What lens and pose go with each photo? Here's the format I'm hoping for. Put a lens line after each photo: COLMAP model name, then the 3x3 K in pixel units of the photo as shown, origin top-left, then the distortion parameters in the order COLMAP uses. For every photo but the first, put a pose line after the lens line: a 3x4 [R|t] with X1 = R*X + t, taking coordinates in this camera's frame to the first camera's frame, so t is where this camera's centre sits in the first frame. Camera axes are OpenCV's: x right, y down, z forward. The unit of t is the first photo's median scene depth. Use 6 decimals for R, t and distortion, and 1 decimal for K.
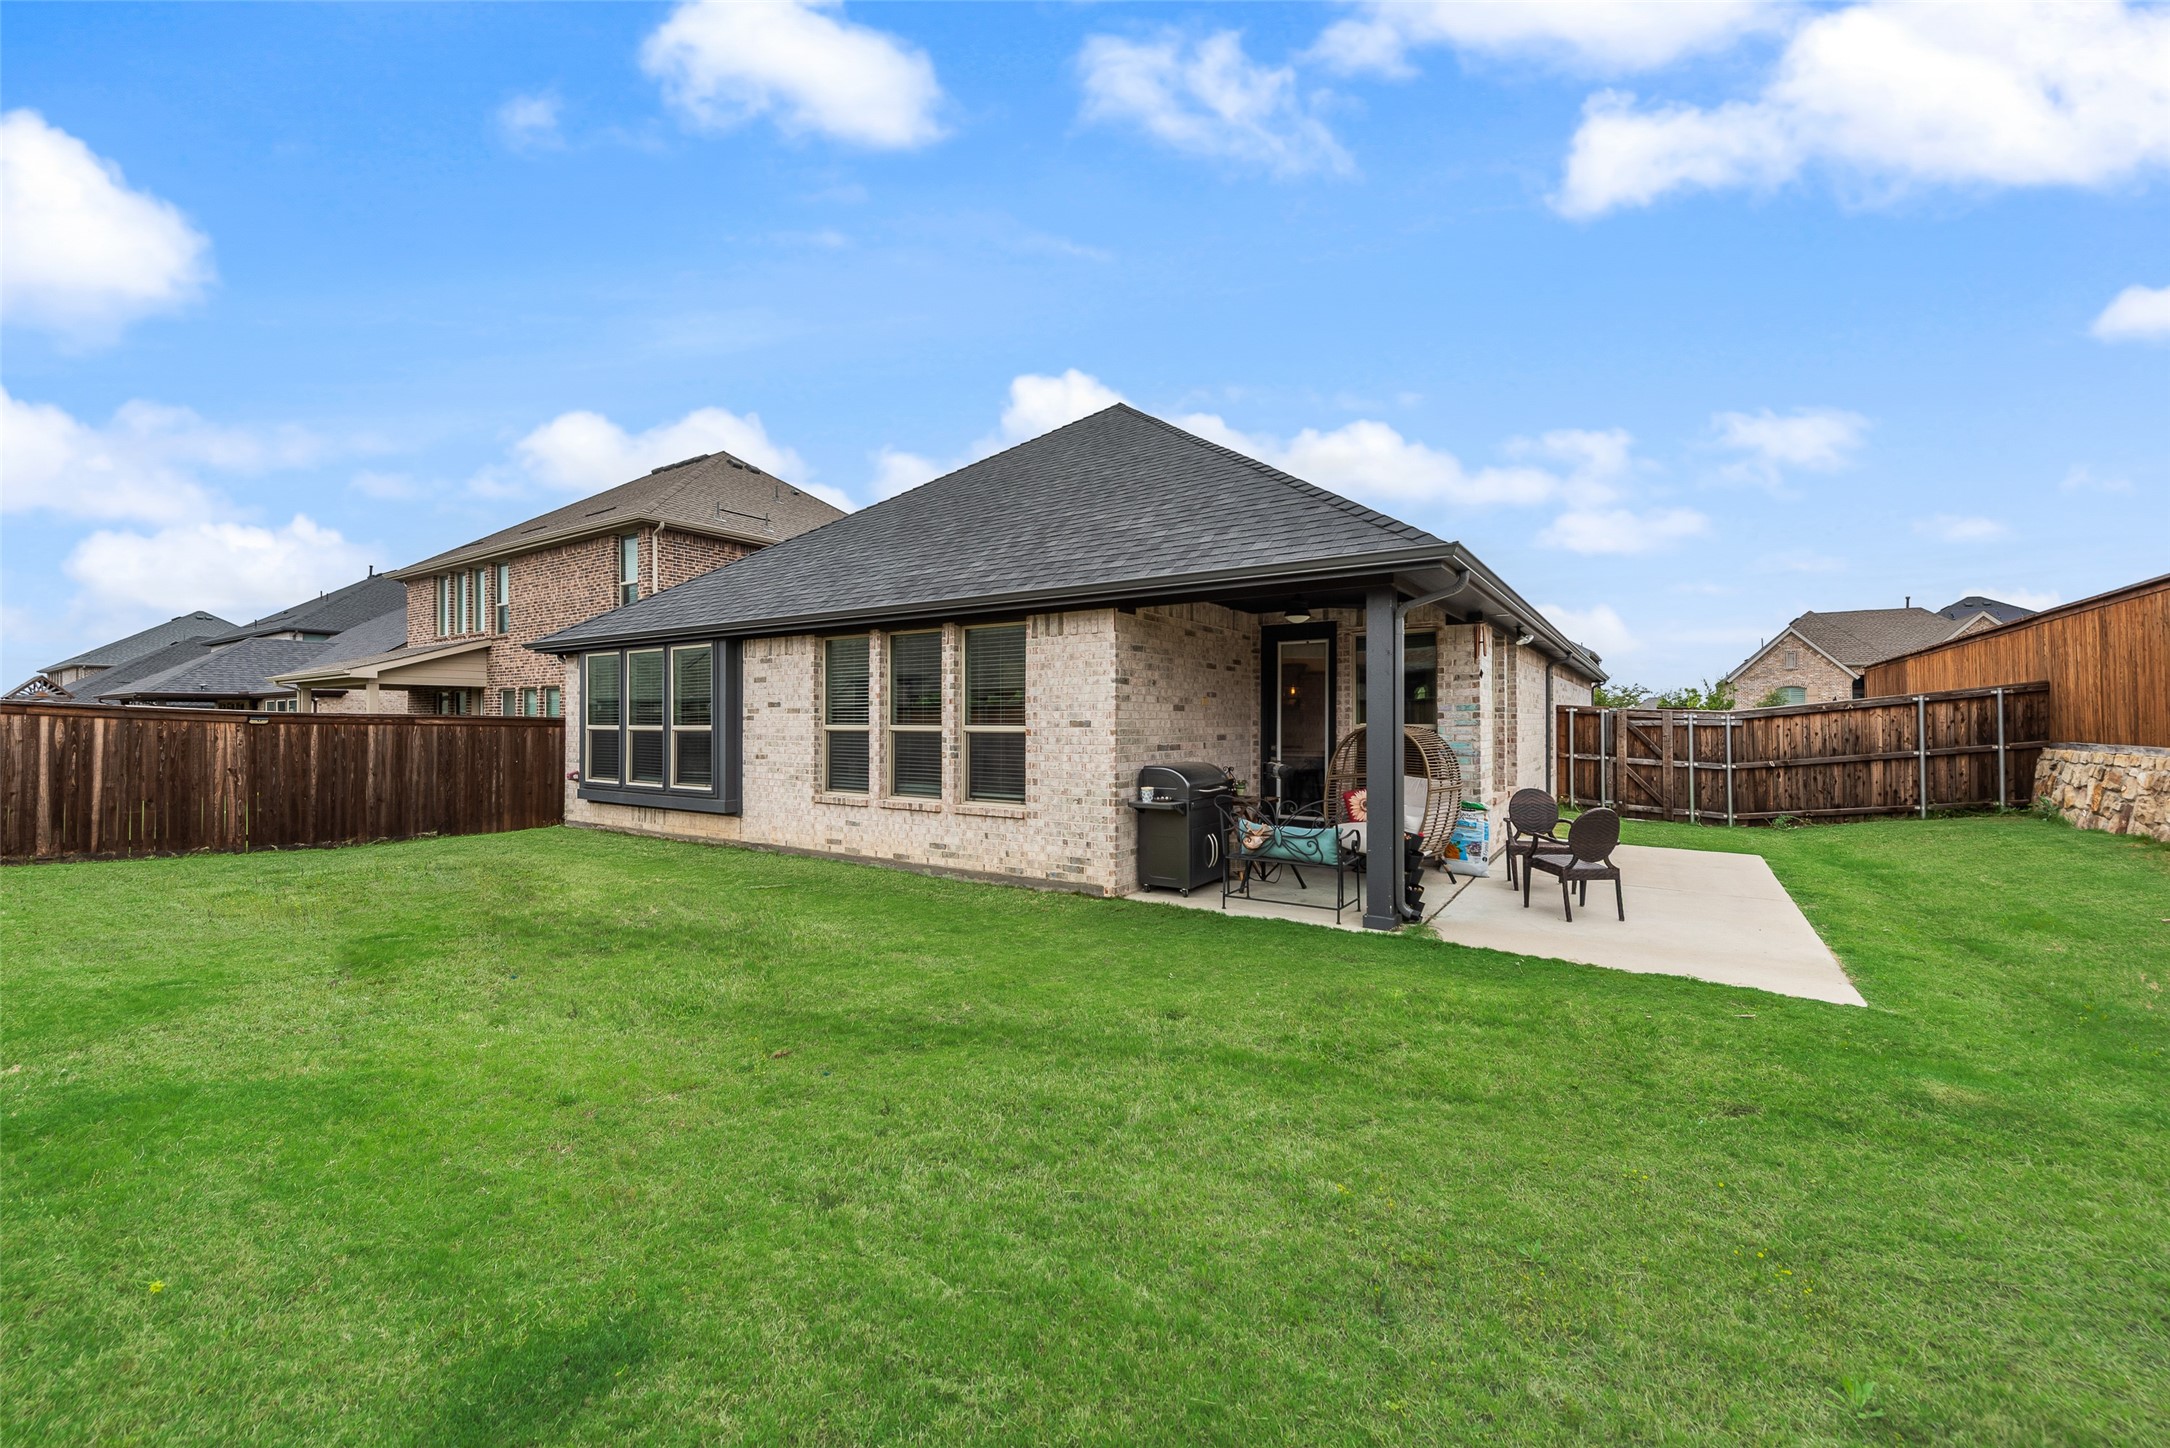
lens RADIAL K [[845.5, 0, 1086.3], [0, 845.5, 711.4], [0, 0, 1]] dist [0.003693, -0.000706]
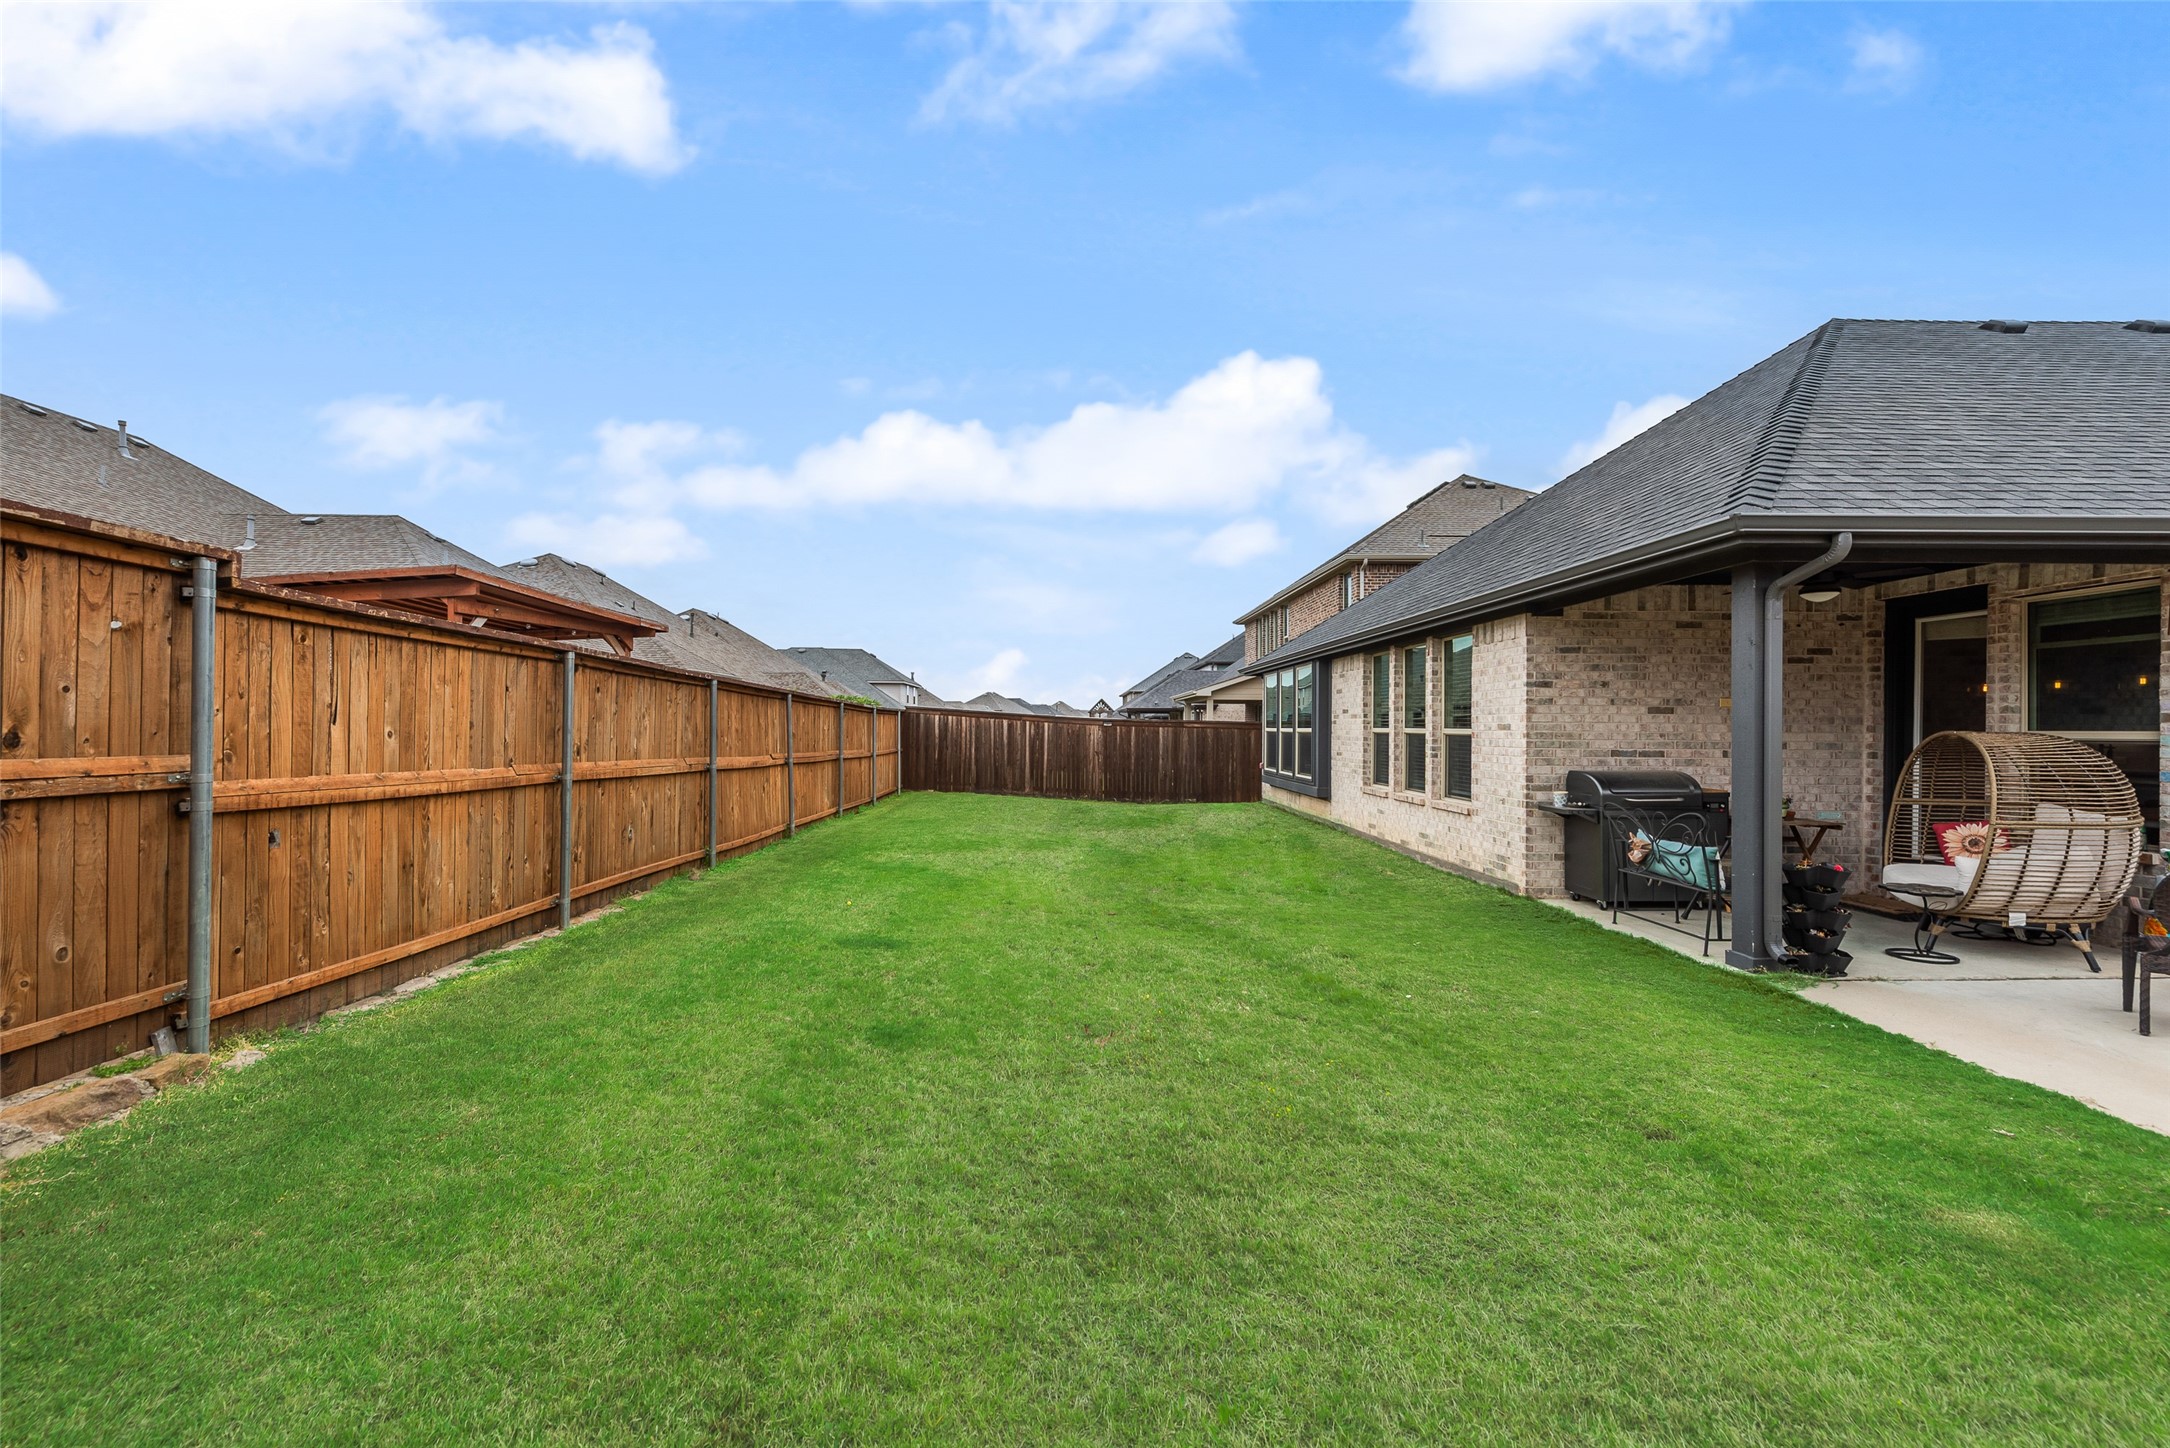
lens RADIAL K [[845.5, 0, 1084.1], [0, 845.5, 727.5], [0, 0, 1]] dist [0.003693, -0.000706]
pose [[0.581887, 0.005107, -0.813254, 0.488327], [0.002482, 0.999964, 0.008056, 0.005324], [0.813266, -0.006706, 0.581853, -0.022836]]
